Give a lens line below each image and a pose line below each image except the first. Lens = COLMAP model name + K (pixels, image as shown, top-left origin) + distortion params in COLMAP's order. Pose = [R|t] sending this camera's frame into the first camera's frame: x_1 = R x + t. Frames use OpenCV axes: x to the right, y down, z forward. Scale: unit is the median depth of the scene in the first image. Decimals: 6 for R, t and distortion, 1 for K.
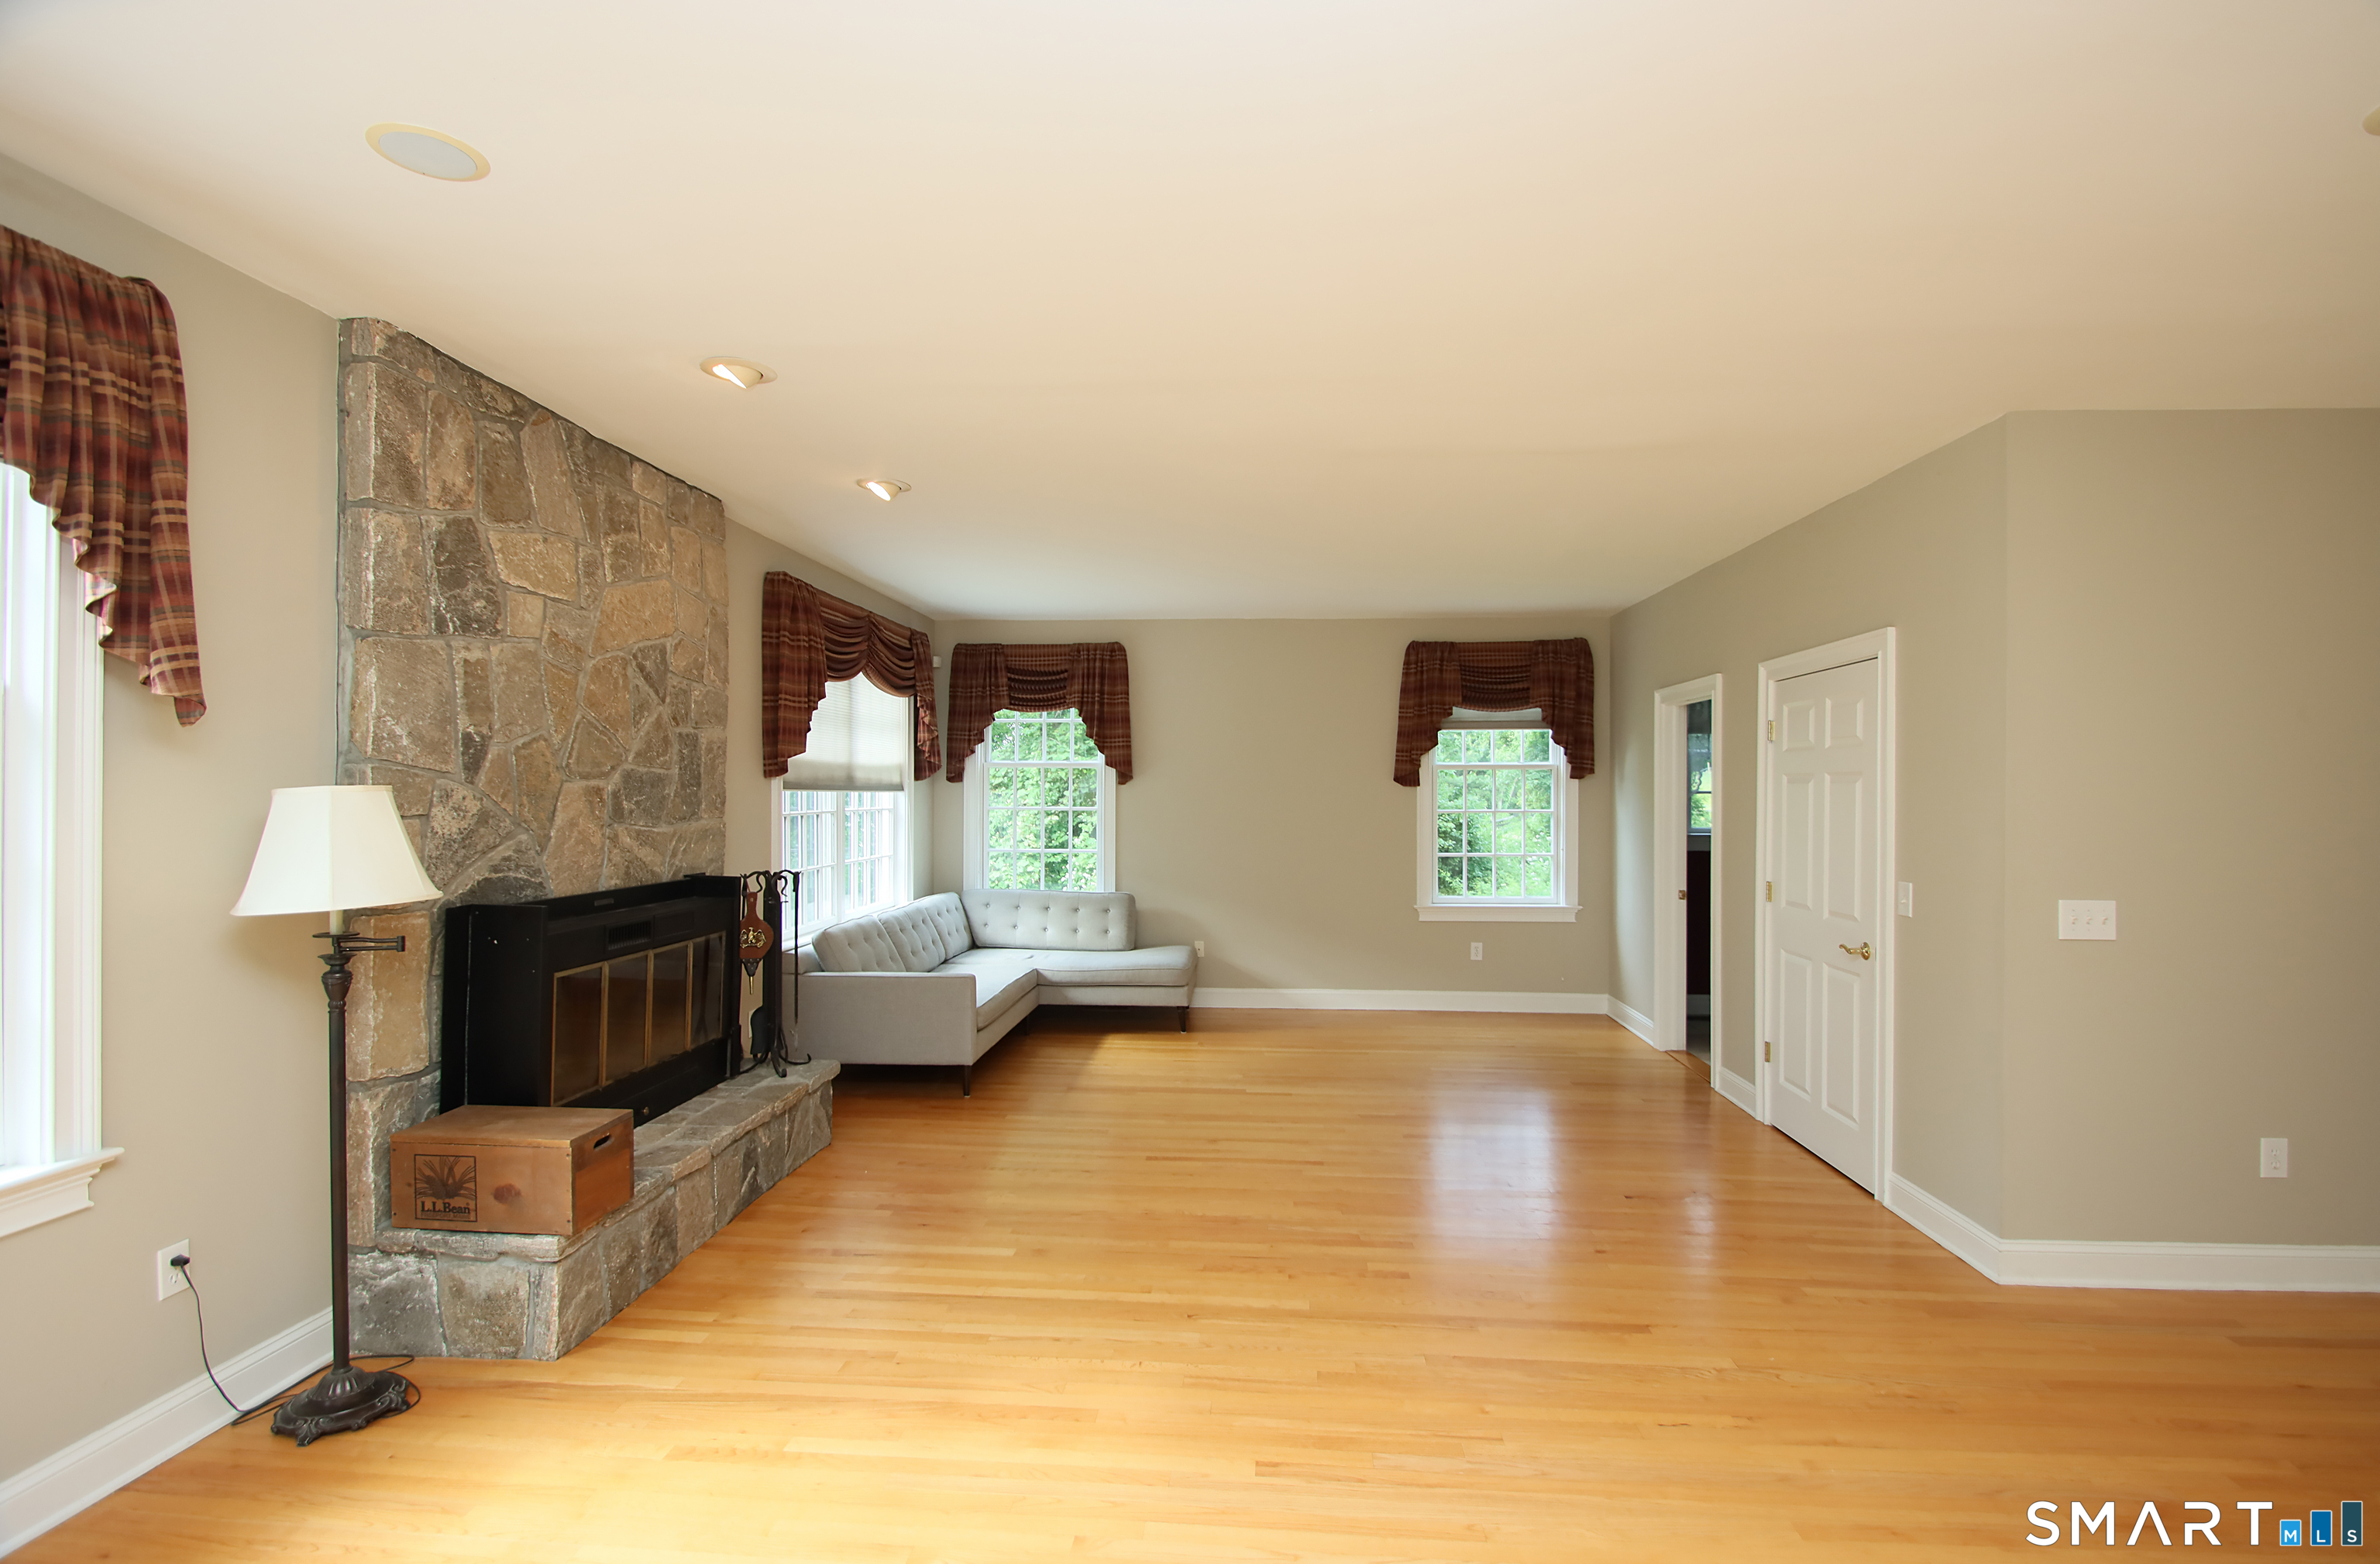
lens RADIAL K [[1111.8, 0, 1219.2], [0, 1111.8, 780.3], [0, 0, 1]] dist [0.012372, -0.018352]
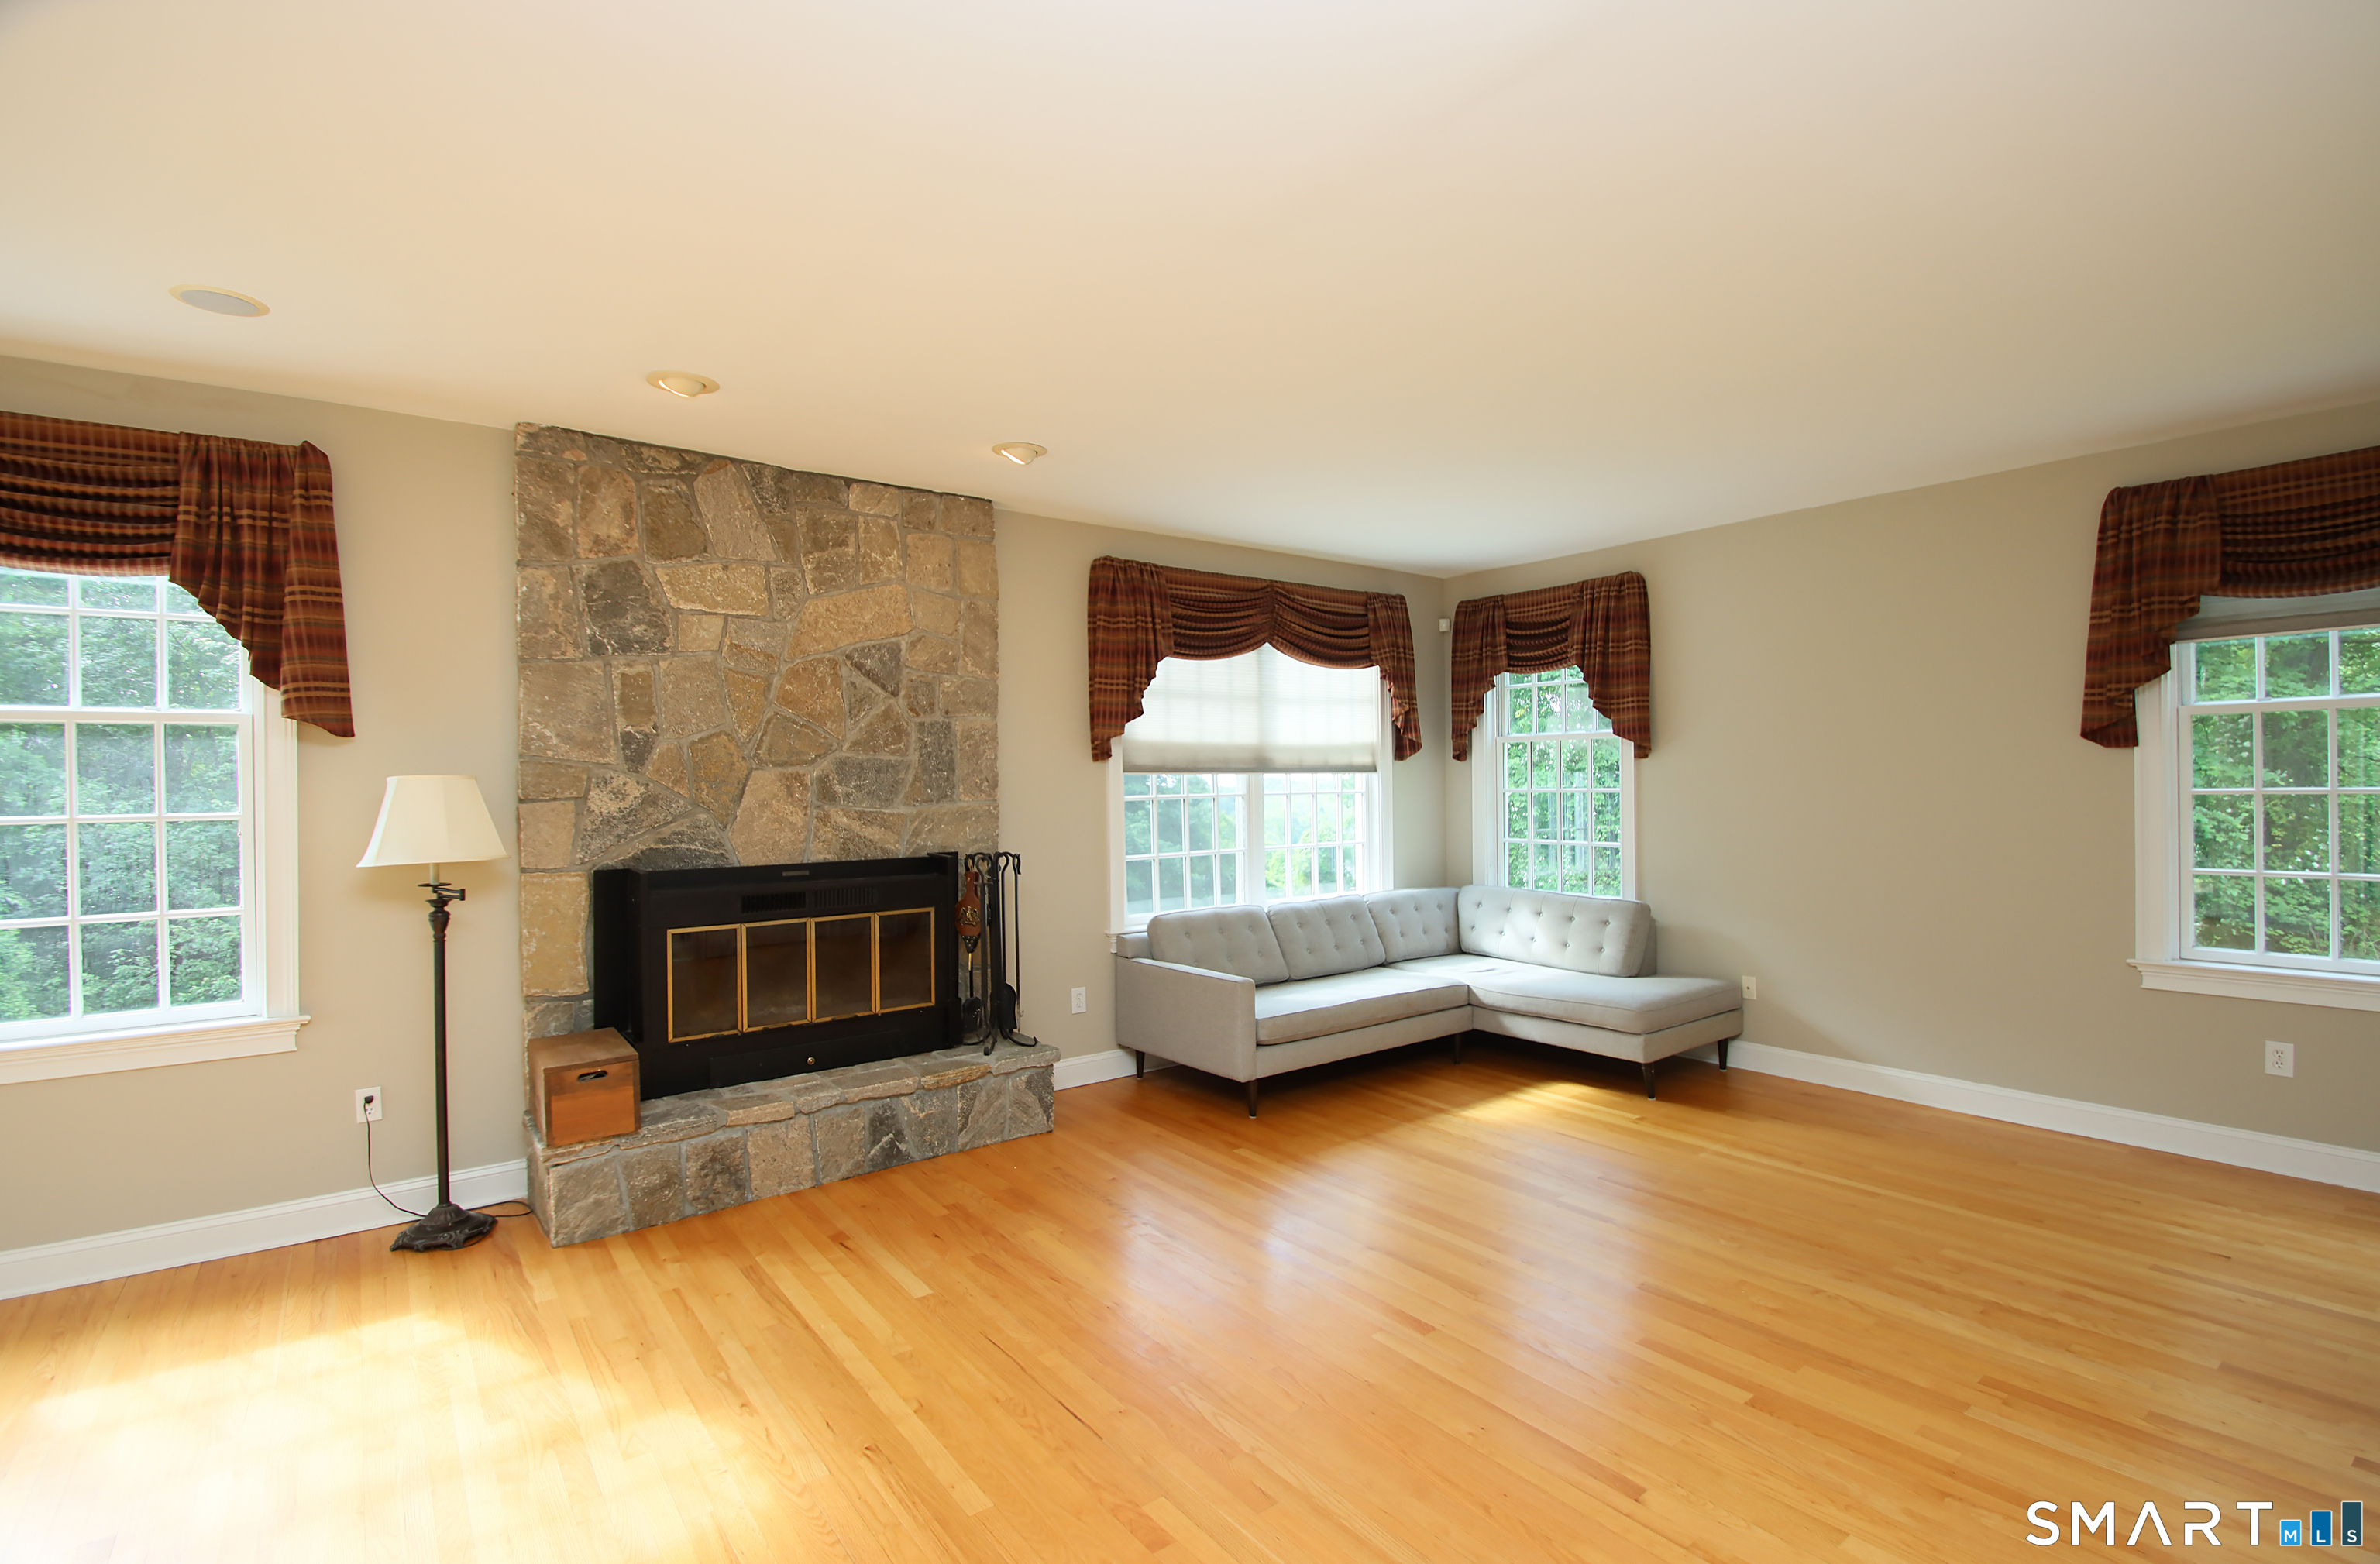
lens RADIAL K [[1111.8, 0, 1219.2], [0, 1111.8, 780.3], [0, 0, 1]] dist [0.012372, -0.018352]
pose [[0.654027, -0.013277, -0.756354, 0.596843], [0.023393, 0.999723, 0.002679, 0.020175], [0.756109, -0.019446, 0.654157, 0.571091]]
